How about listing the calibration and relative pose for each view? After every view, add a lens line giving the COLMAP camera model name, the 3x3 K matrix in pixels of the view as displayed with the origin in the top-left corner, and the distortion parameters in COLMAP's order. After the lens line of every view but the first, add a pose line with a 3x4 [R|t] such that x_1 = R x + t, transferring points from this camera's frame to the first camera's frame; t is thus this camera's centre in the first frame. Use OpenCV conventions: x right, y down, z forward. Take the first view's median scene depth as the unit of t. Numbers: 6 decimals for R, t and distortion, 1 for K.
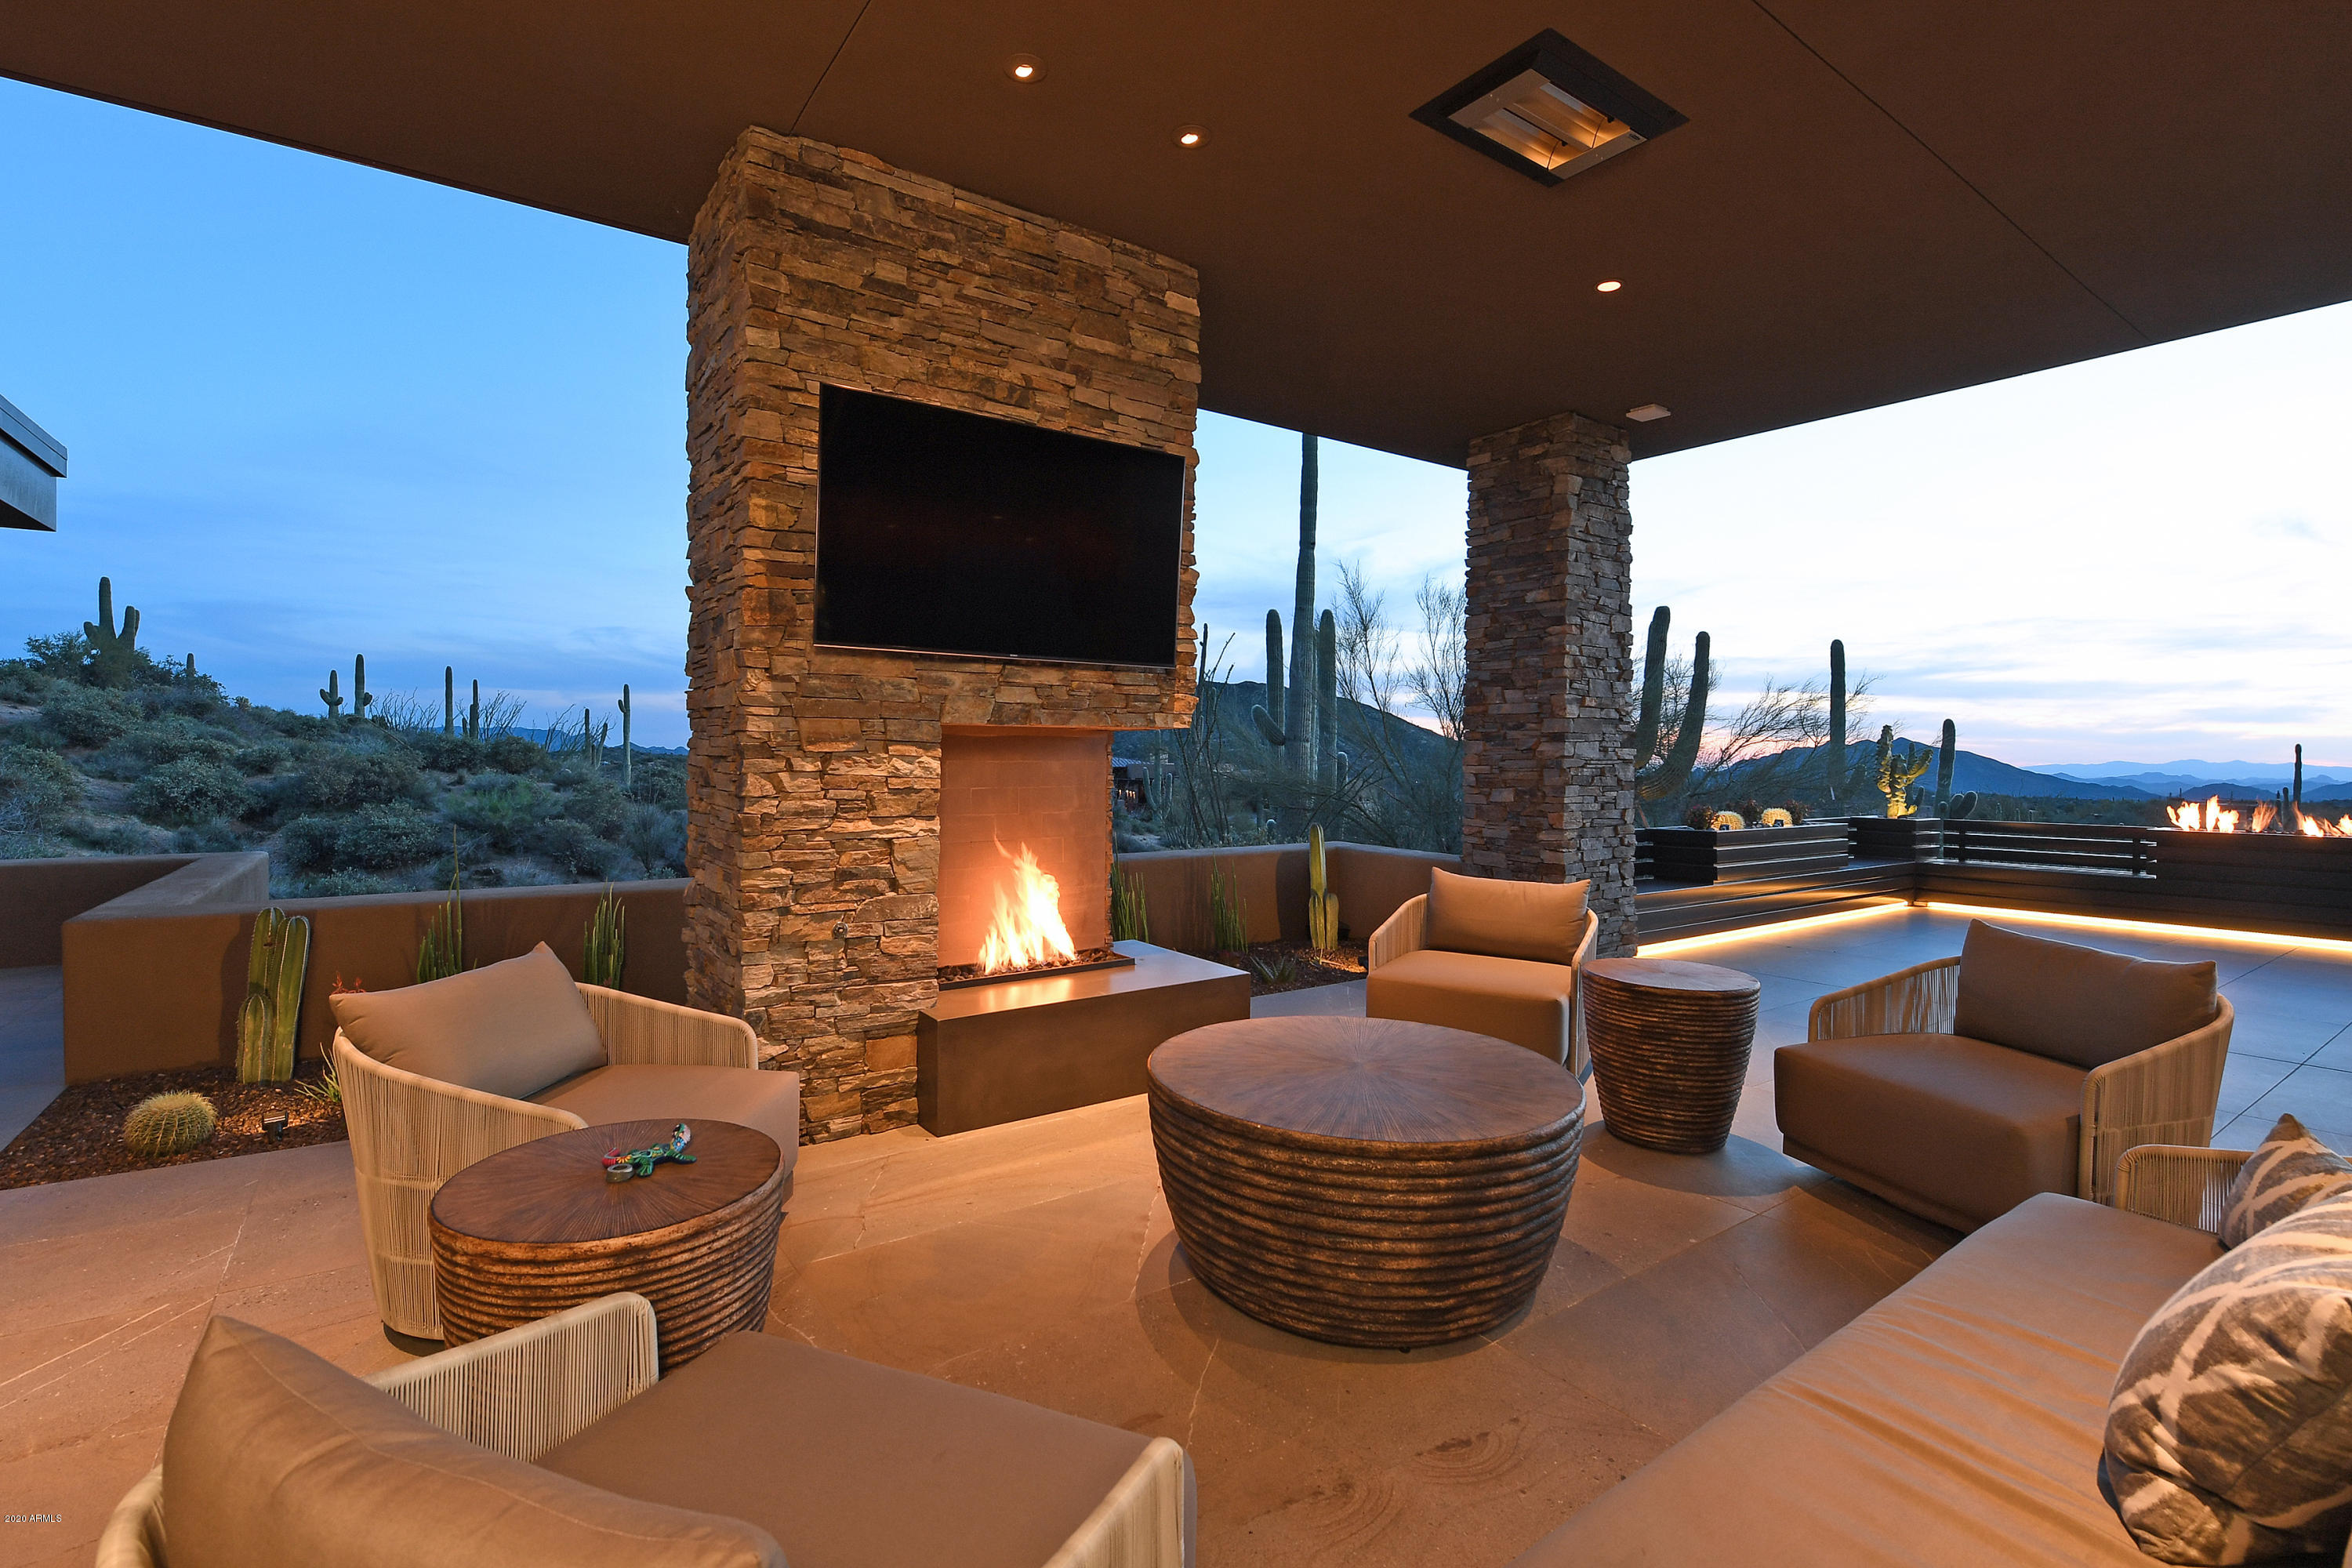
lens RADIAL K [[1058.7, 0, 1138.2], [0, 1058.7, 764.0], [0, 0, 1]] dist [-0.009468, -0.003273]
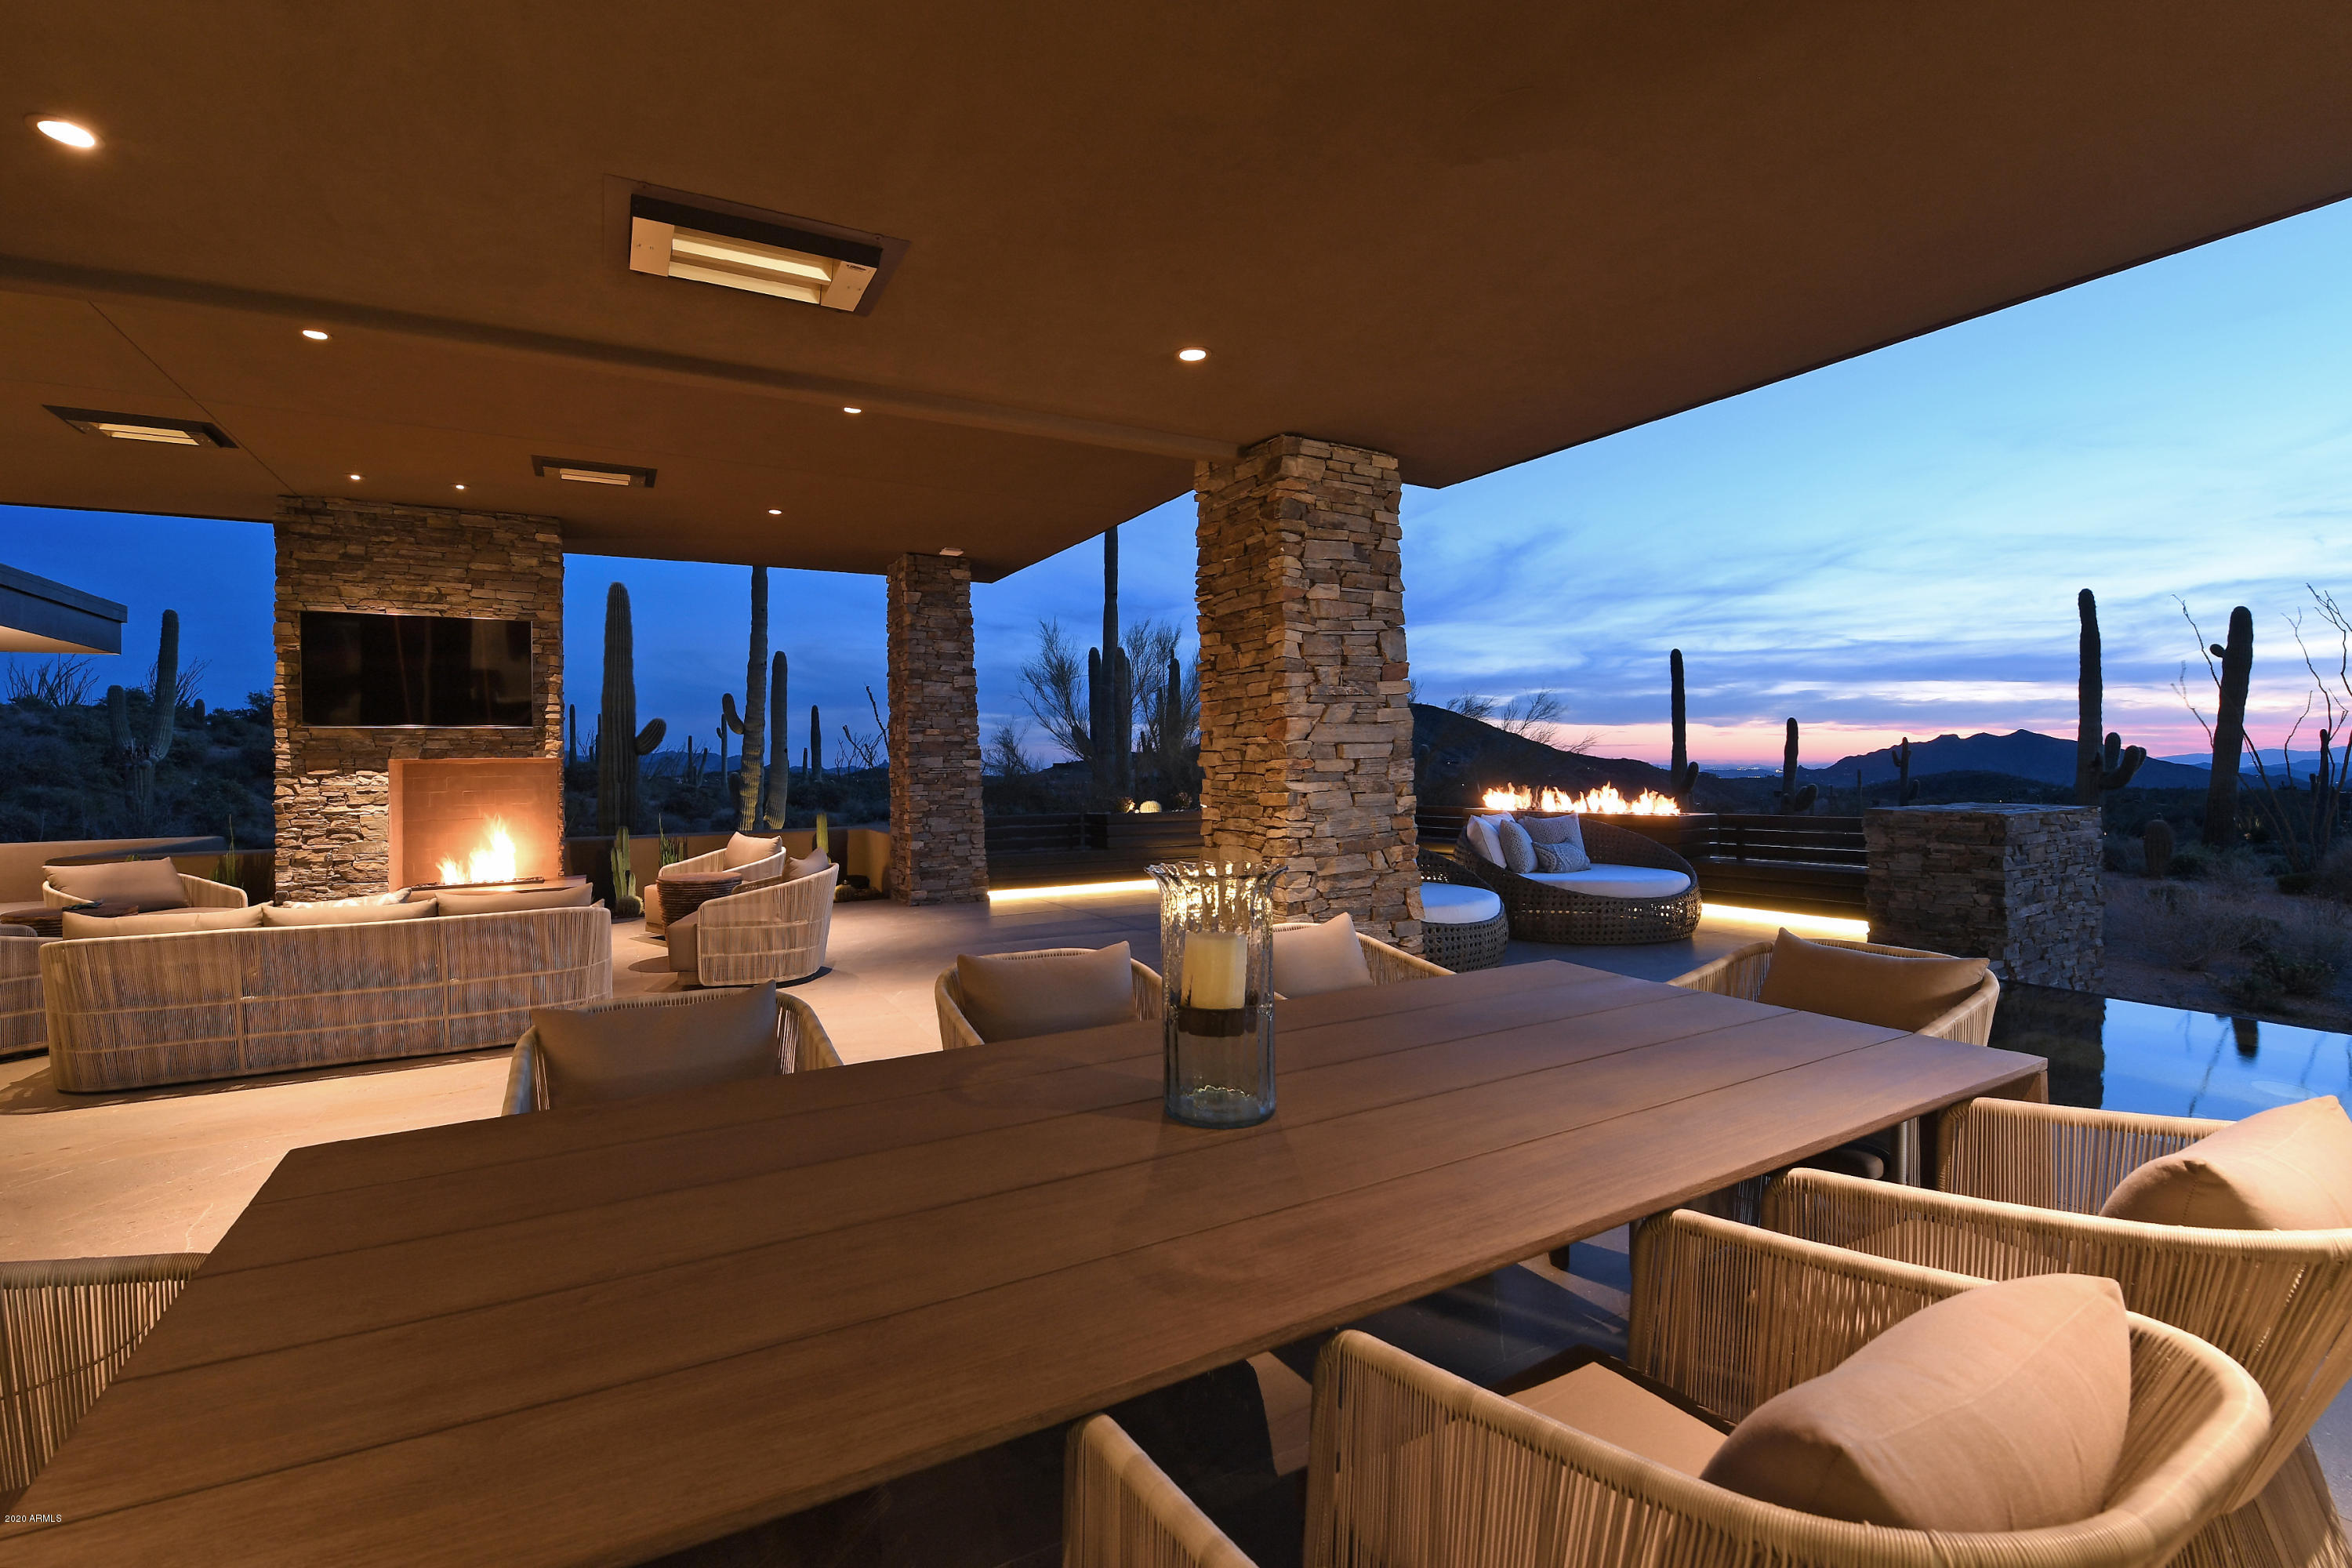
lens RADIAL K [[985.1, 0, 1099.1], [0, 985.1, 750.2], [0, 0, 1]] dist [-0.014889, -0.002169]
pose [[0.992147, -0.023462, -0.122856, 1.395808], [0.020509, 0.999471, -0.025245, 0.019406], [0.123384, 0.022527, 0.992103, -0.716053]]
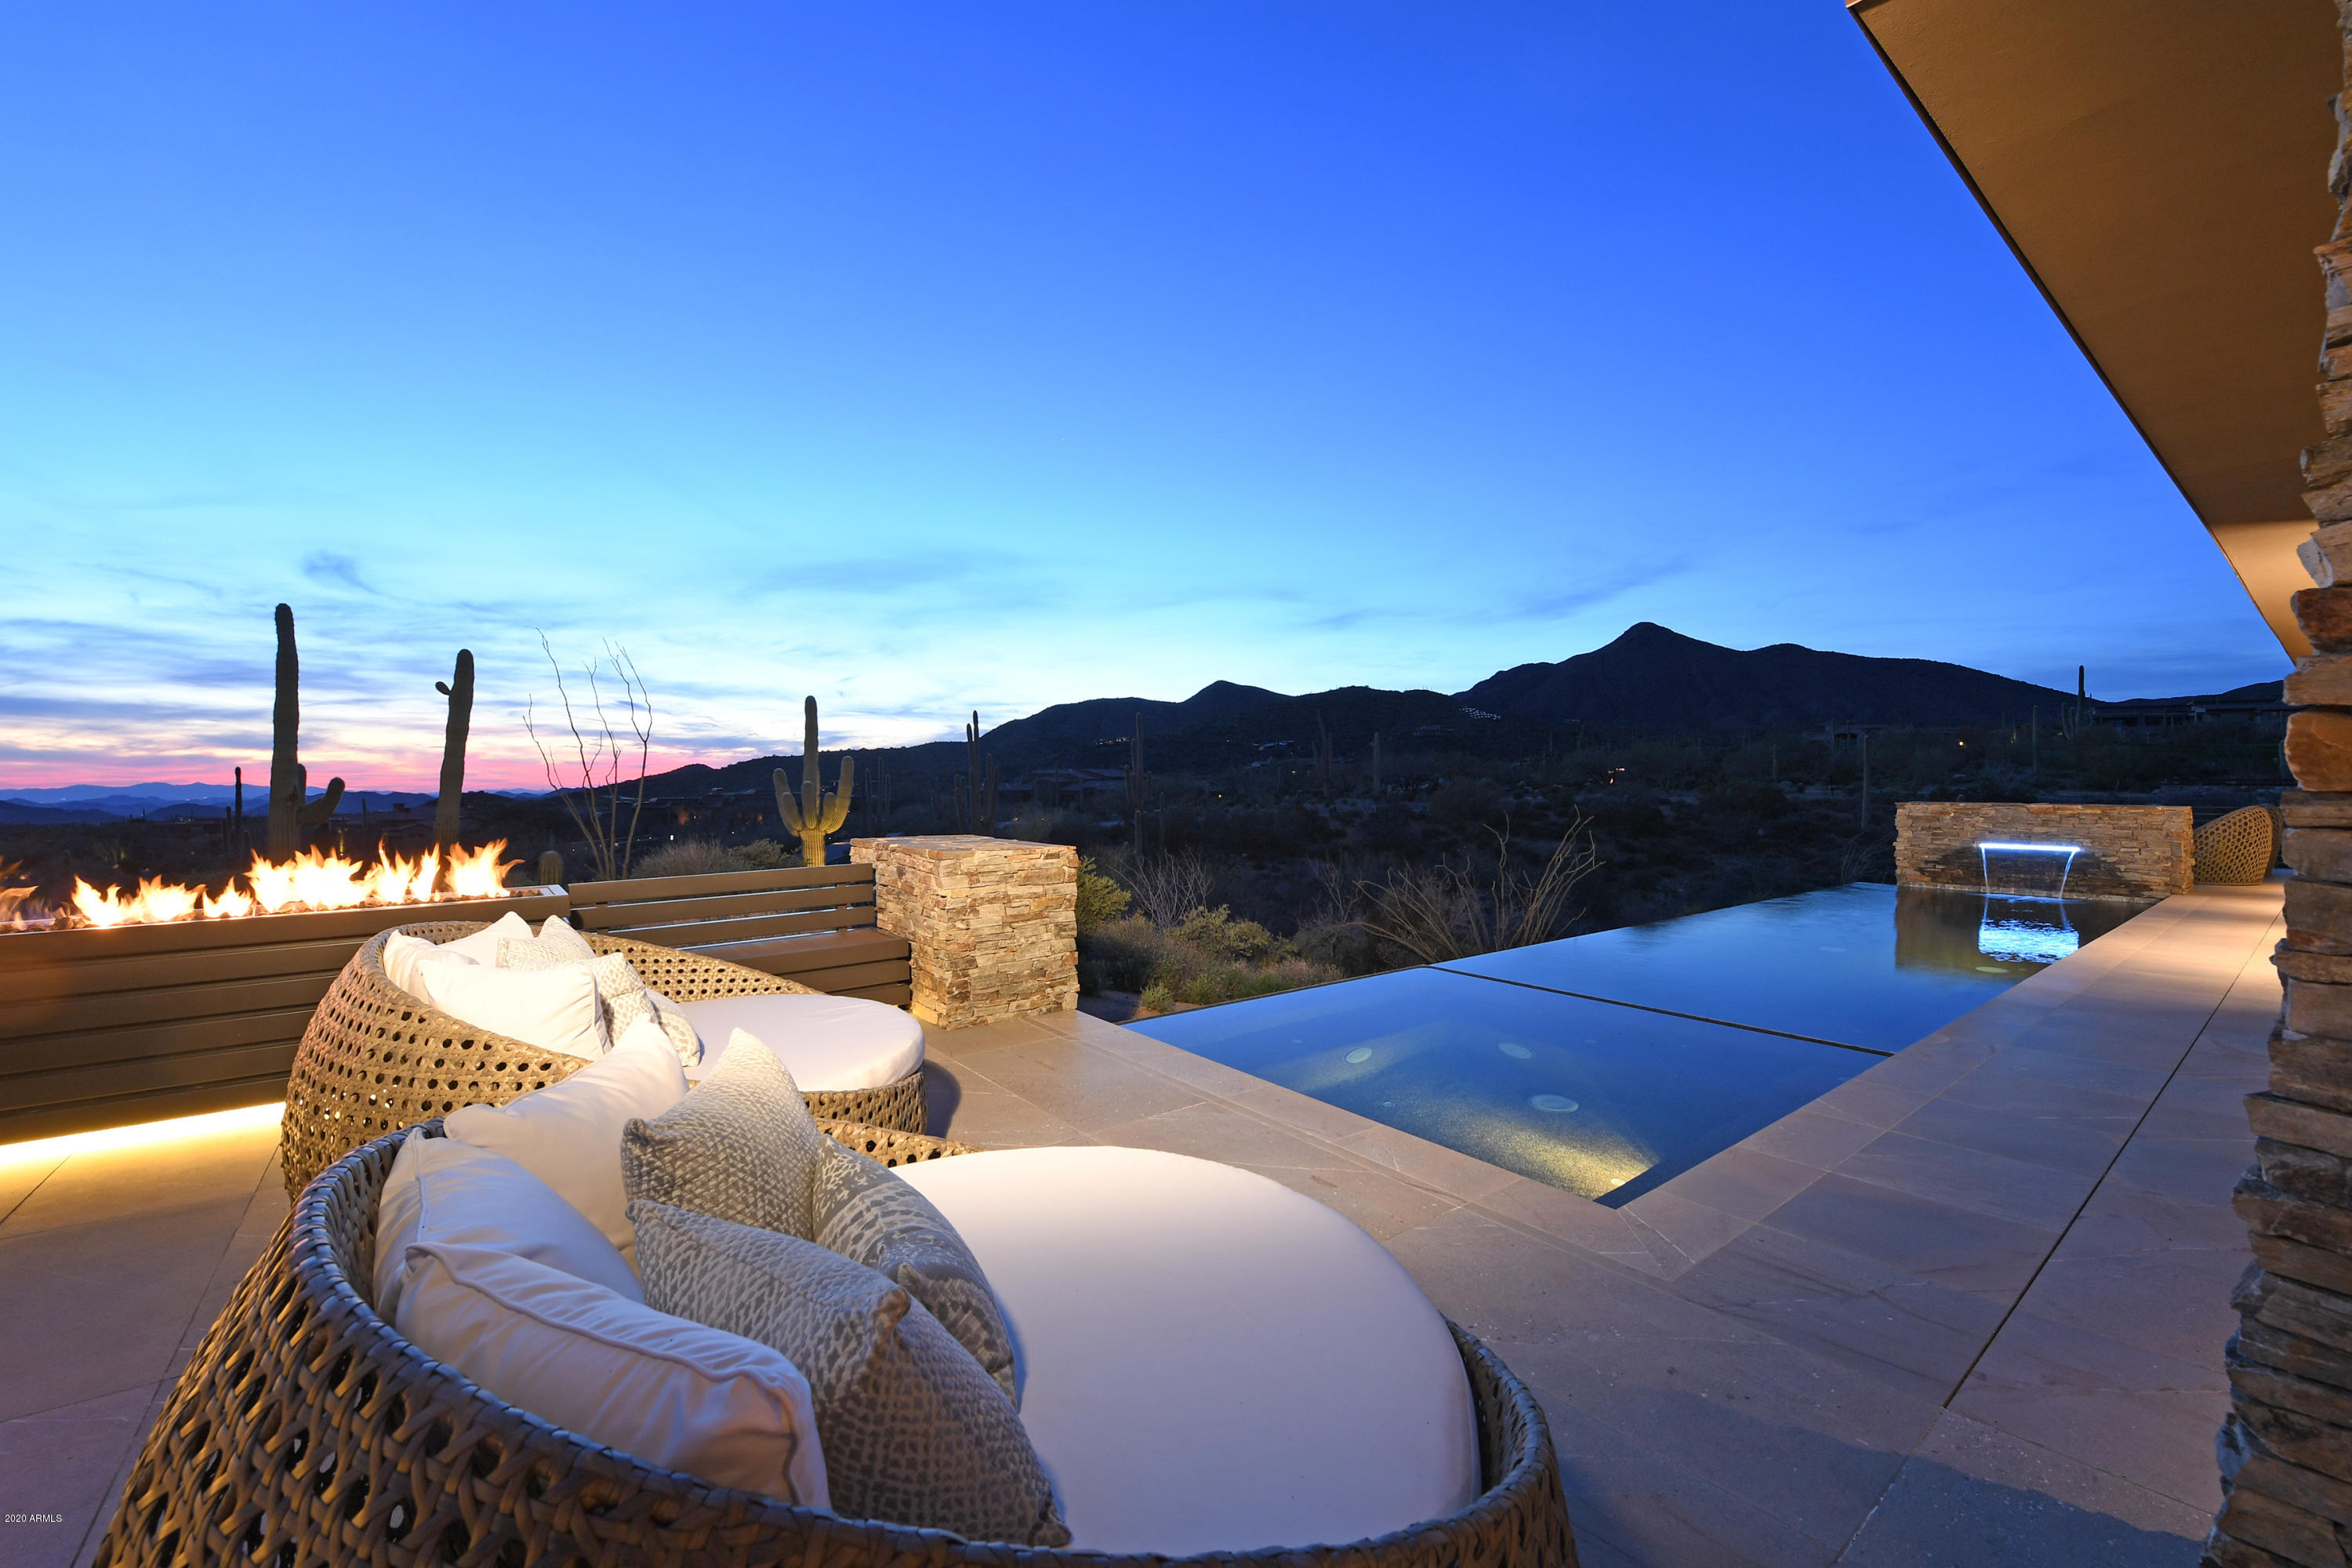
lens RADIAL K [[940.7, 0, 1193.1], [0, 940.7, 780.4], [0, 0, 1]] dist [-0.004639, -0.000889]
pose [[-0.070214, -0.011241, 0.997469, 1.249421], [0.019060, 0.999739, 0.012609, -0.000693], [-0.997350, 0.019897, -0.069981, 0.953980]]
